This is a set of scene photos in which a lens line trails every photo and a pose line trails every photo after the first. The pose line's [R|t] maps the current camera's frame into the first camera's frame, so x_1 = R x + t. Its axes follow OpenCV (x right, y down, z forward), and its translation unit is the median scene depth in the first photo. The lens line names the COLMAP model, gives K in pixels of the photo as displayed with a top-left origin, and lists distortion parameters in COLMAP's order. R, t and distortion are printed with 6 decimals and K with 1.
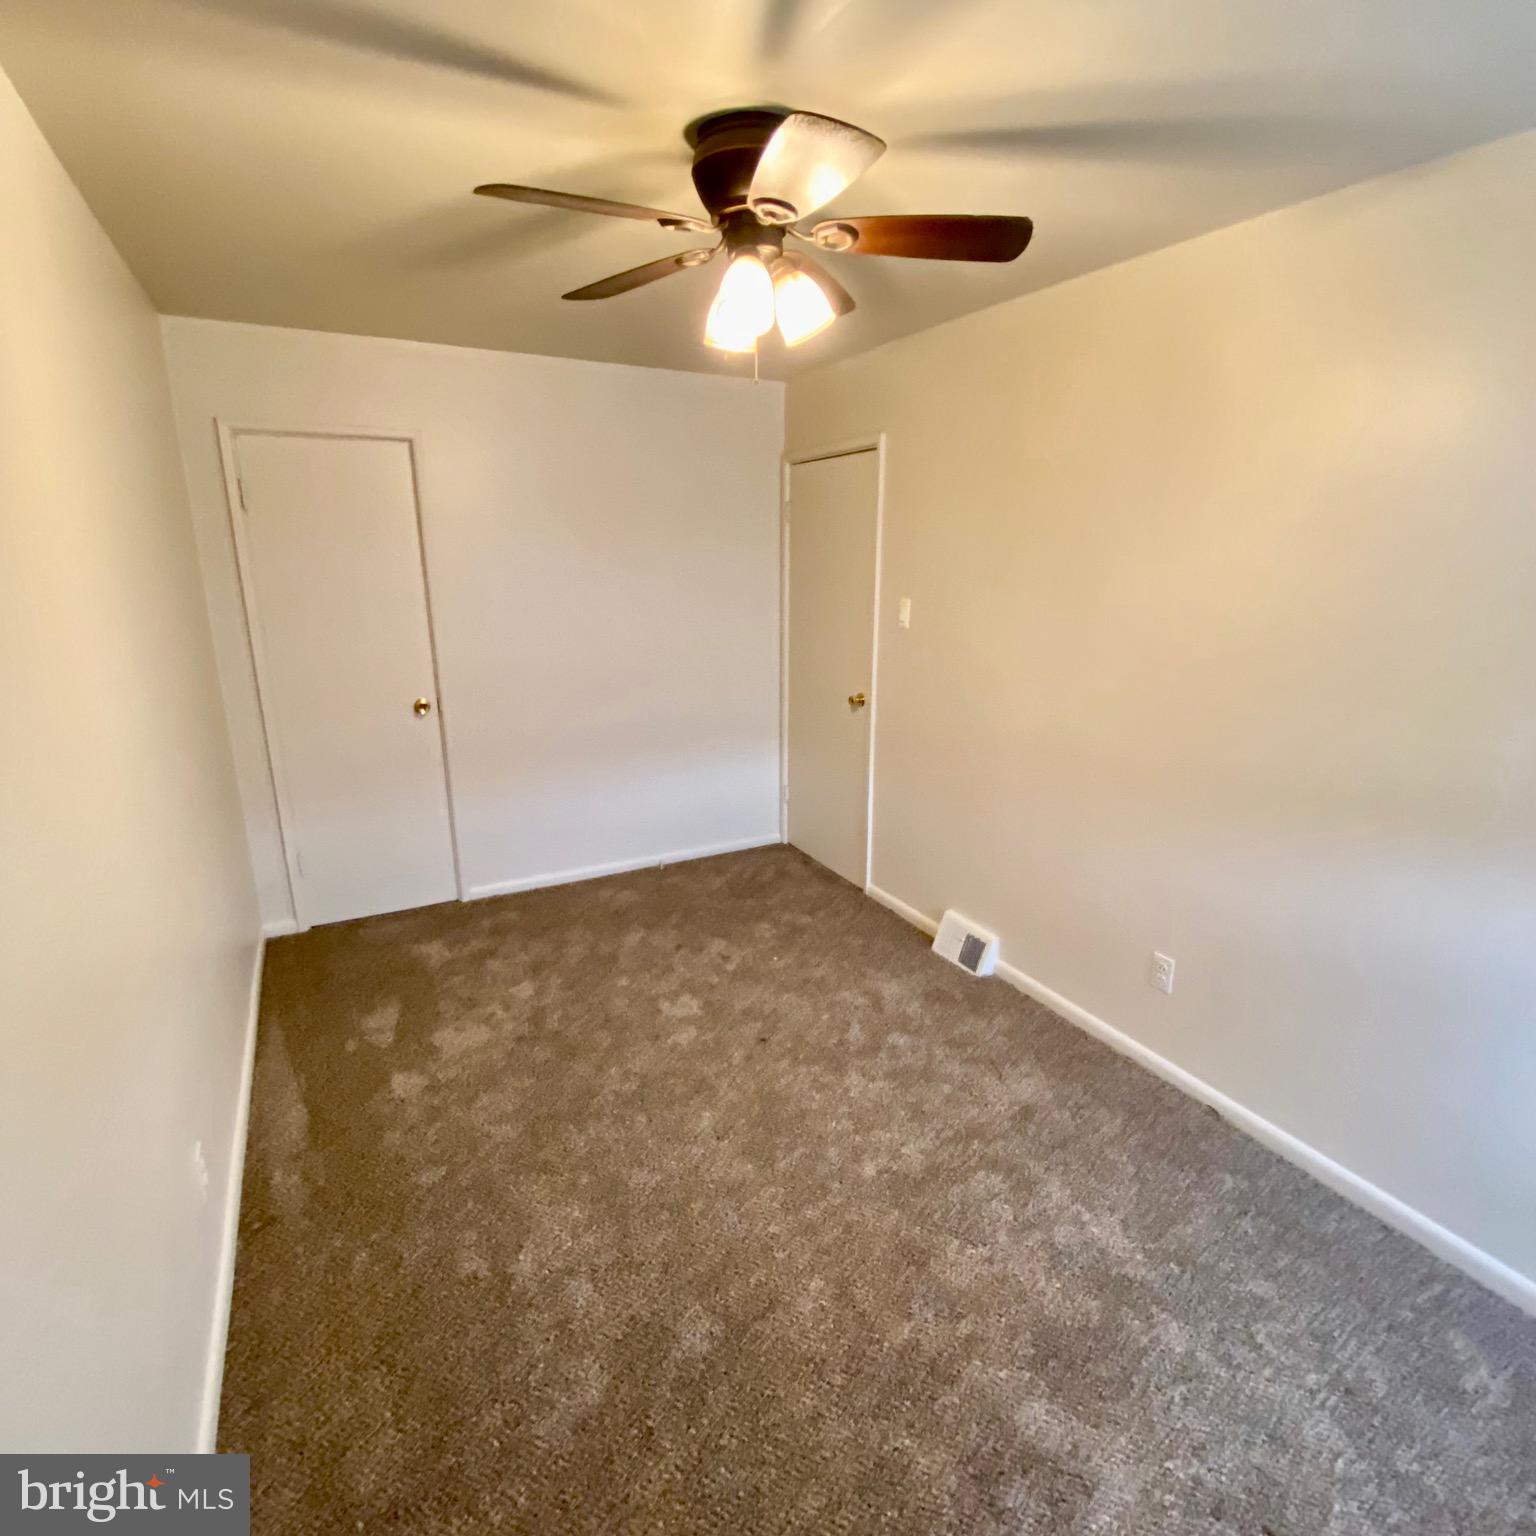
lens RADIAL K [[834.7, 0, 767.7], [0, 834.7, 766.8], [0, 0, 1]] dist [-0.002025, -0.001506]
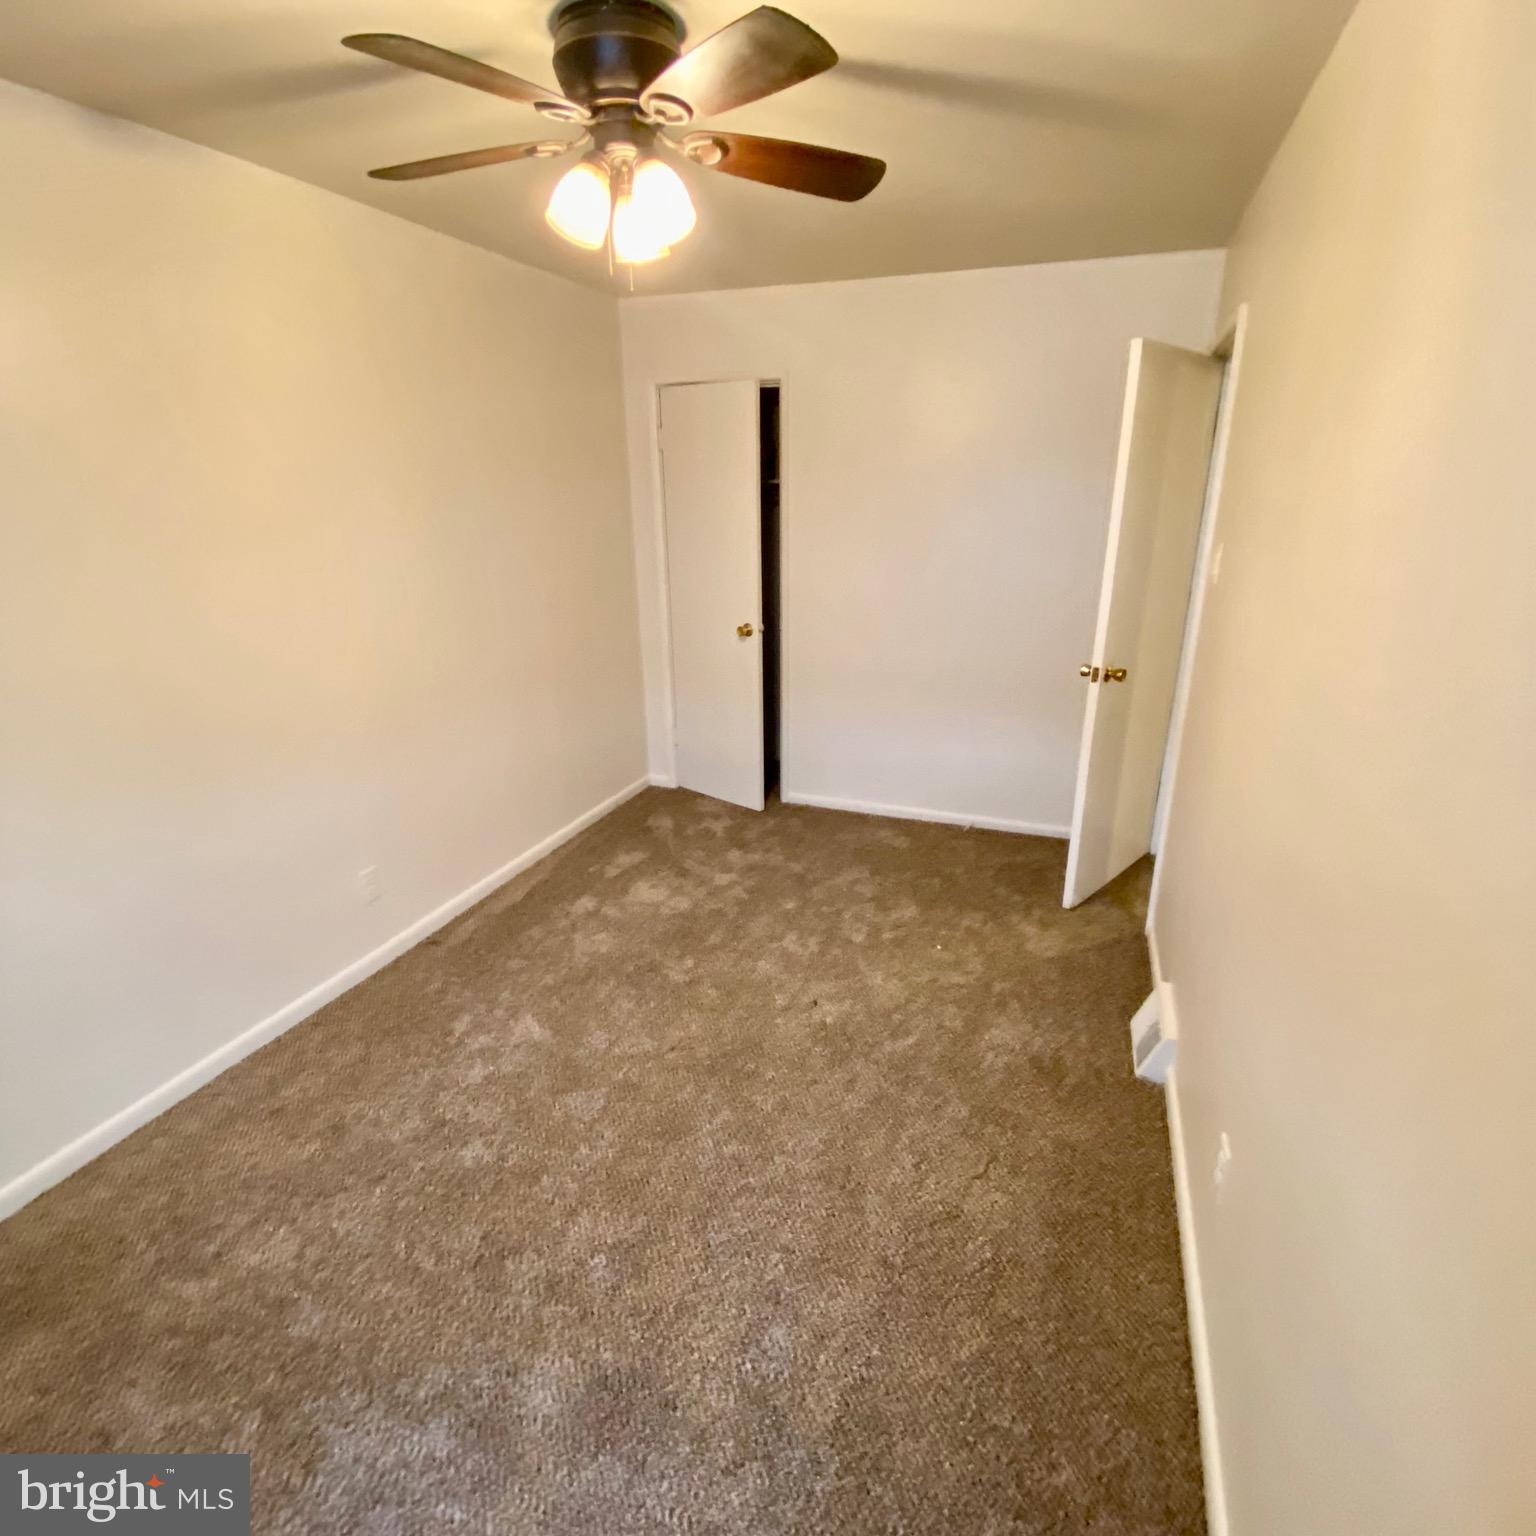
lens RADIAL K [[834.7, 0, 769.3], [0, 834.7, 768.6], [0, 0, 1]] dist [-0.002025, -0.001506]
pose [[0.662974, 0.239769, -0.709209, 0.540389], [-0.198092, 0.969744, 0.142673, -0.048569], [0.721959, 0.045900, 0.690411, 0.295358]]
